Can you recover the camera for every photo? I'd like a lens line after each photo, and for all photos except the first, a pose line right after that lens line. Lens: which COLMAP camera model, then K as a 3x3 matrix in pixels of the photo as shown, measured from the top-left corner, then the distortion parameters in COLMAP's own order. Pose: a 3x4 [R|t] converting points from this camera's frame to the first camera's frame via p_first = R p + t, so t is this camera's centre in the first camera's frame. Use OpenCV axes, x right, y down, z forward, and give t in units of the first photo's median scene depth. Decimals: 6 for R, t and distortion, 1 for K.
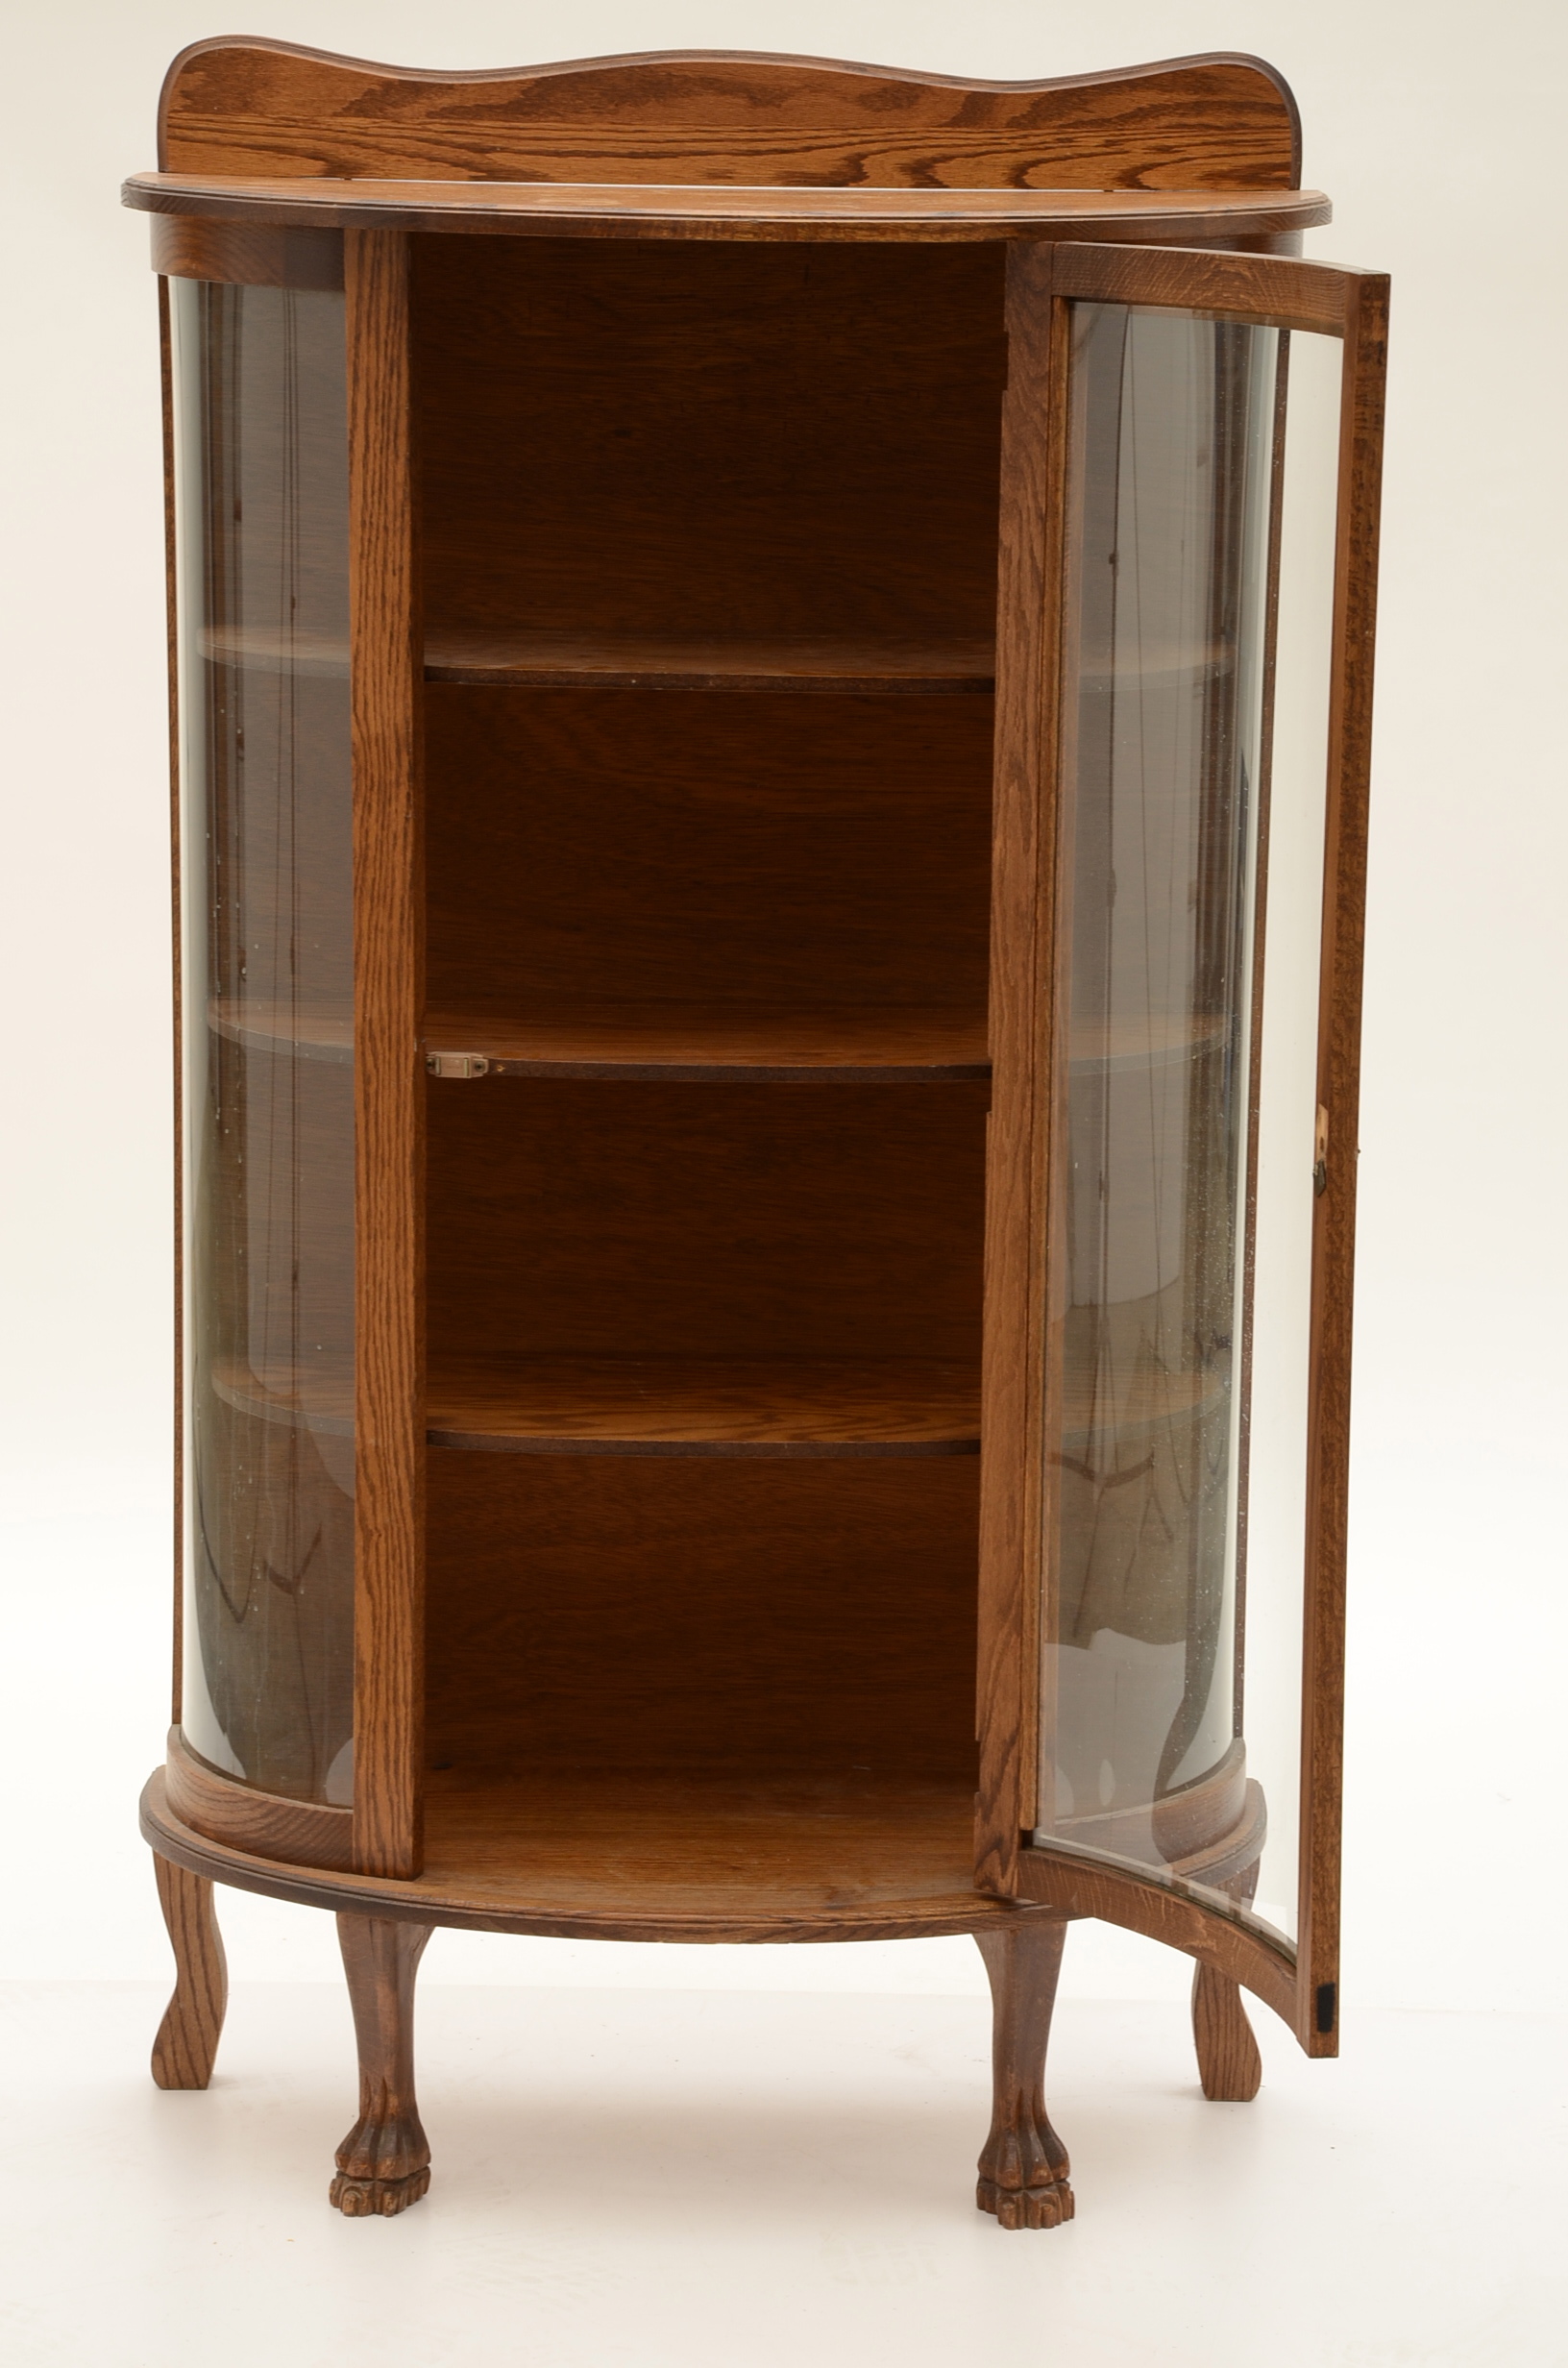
lens RADIAL K [[6662.6, 0, 784.5], [0, 6662.6, 1186.0], [0, 0, 1]] dist [0.816751, 0.000000]
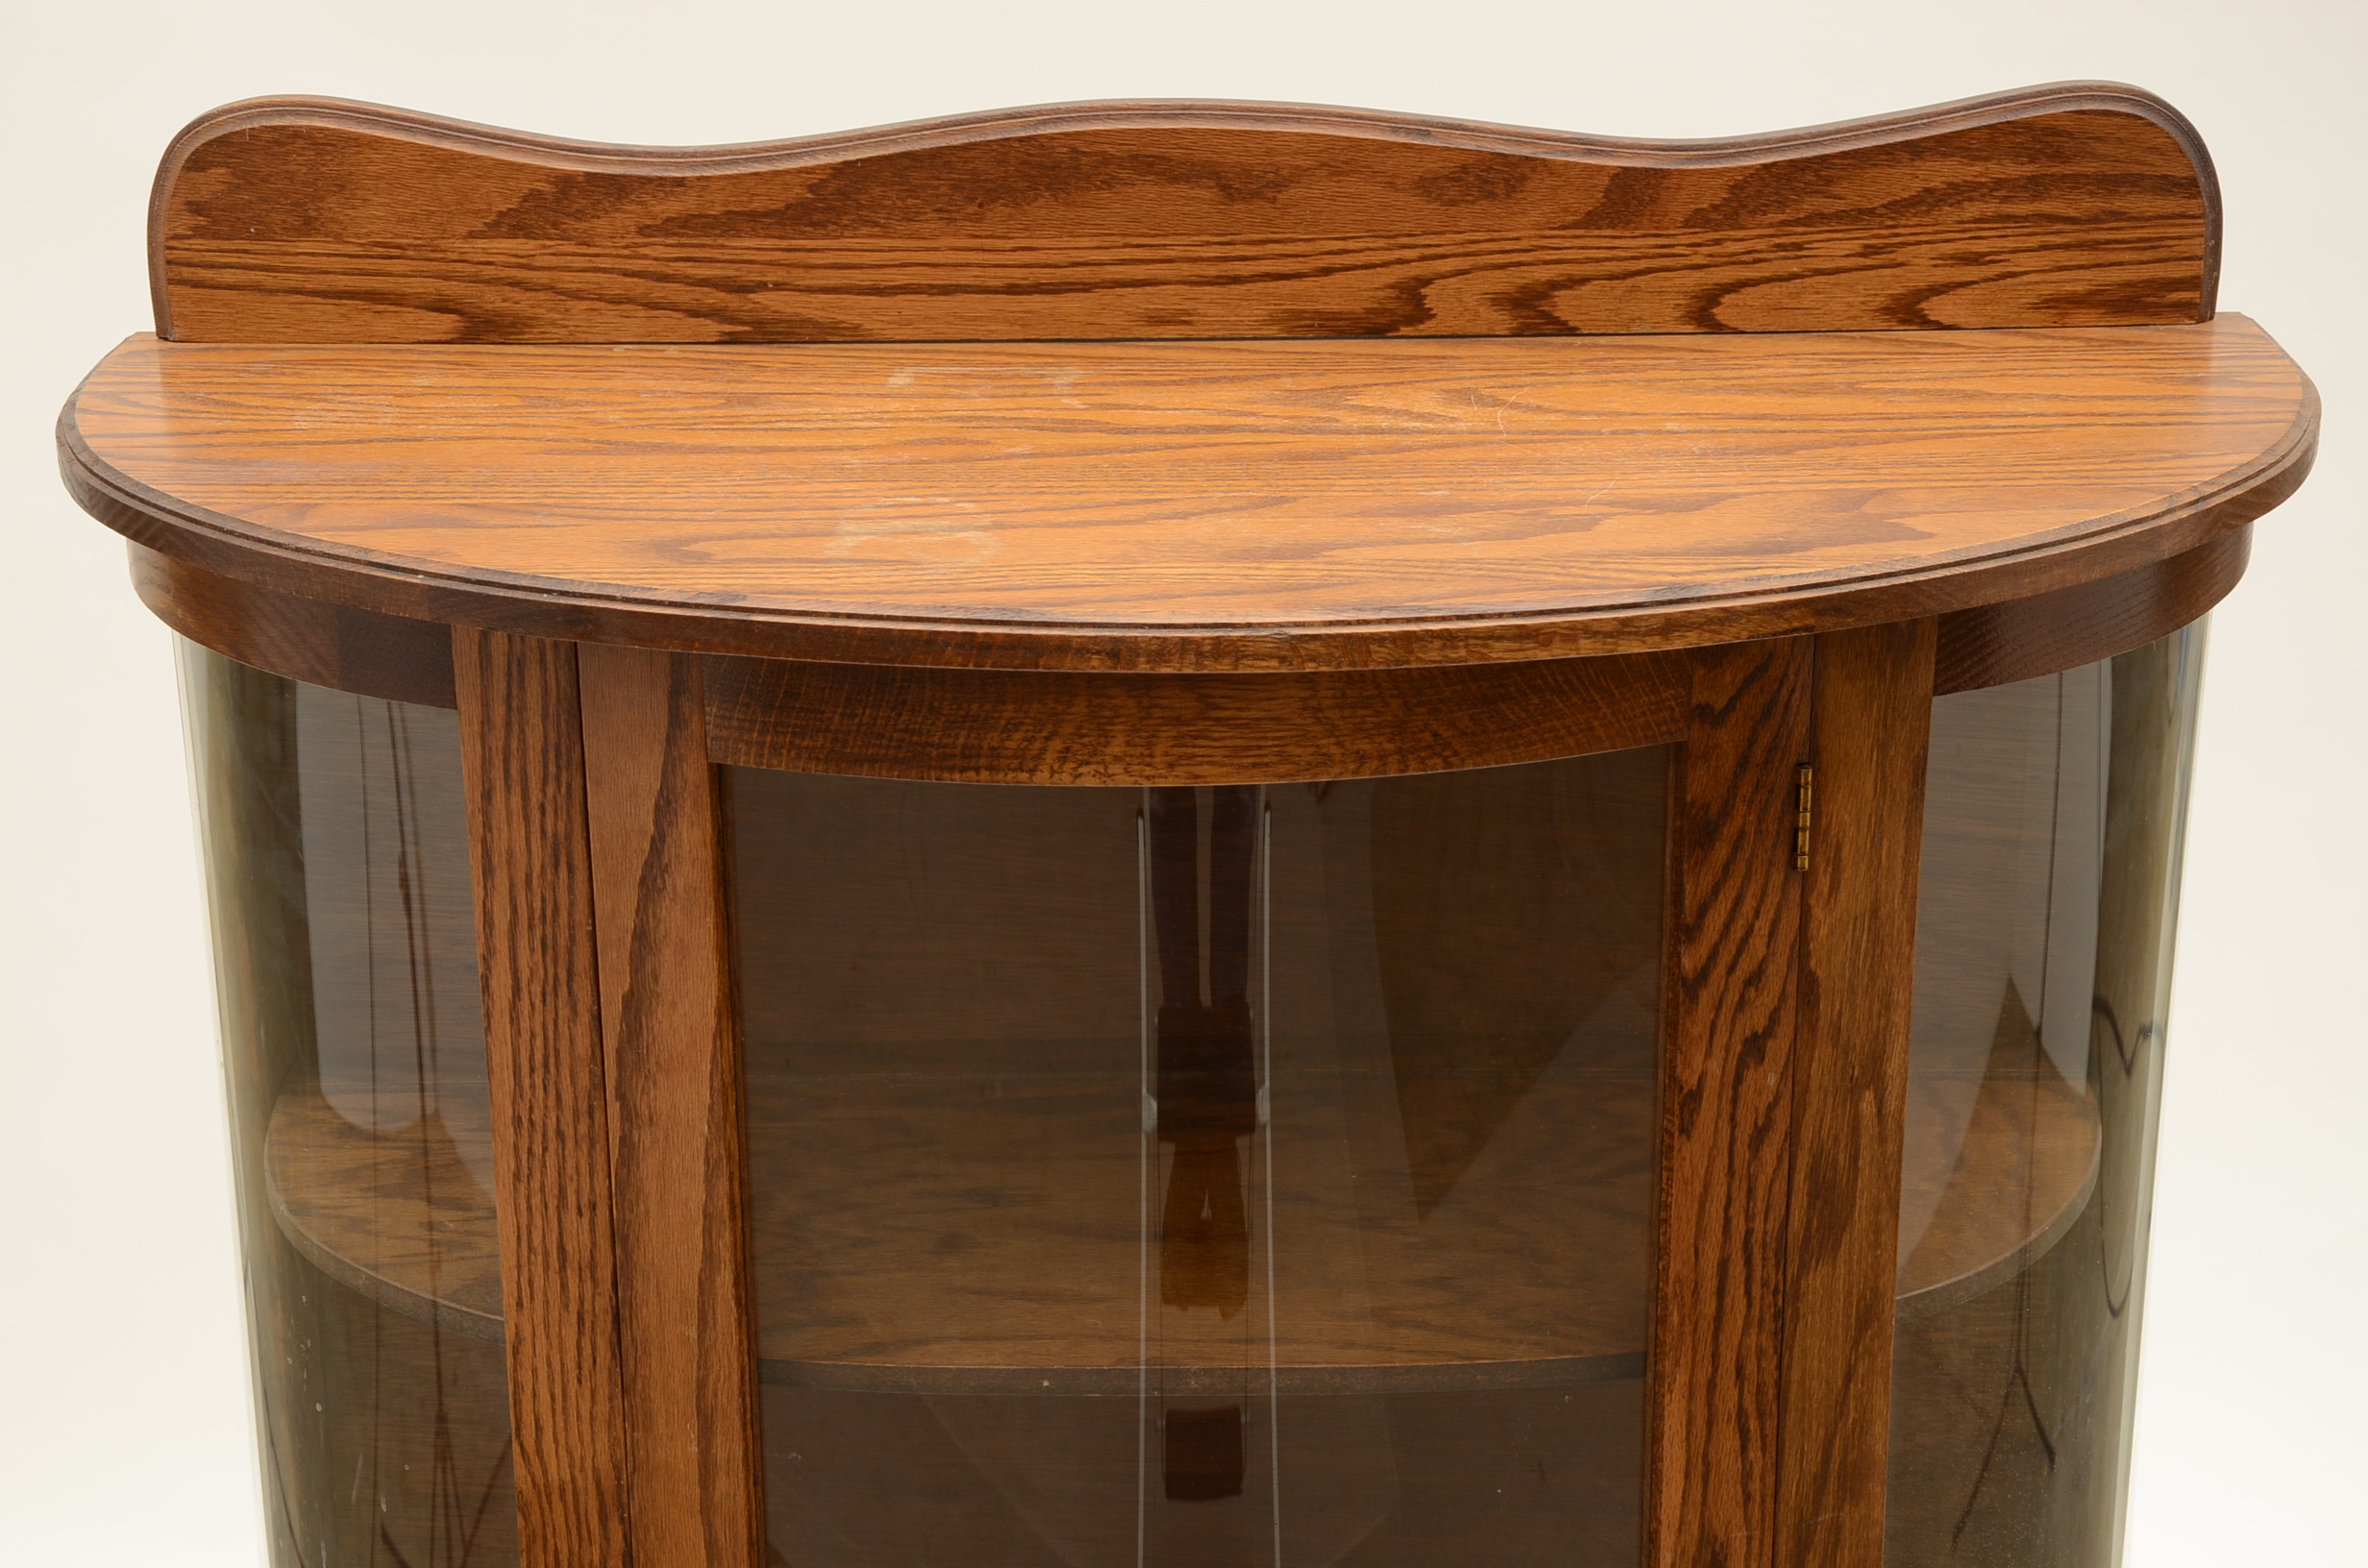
lens RADIAL K [[4098.0, 0, 1183.2], [0, 4098.0, 781.9], [0, 0, 1]] dist [0.262488, 0.000000]
pose [[0.999380, -0.029444, 0.019309, -0.016048], [0.025901, 0.986231, 0.163330, -0.167103], [-0.023852, -0.162729, 0.986382, 0.660549]]
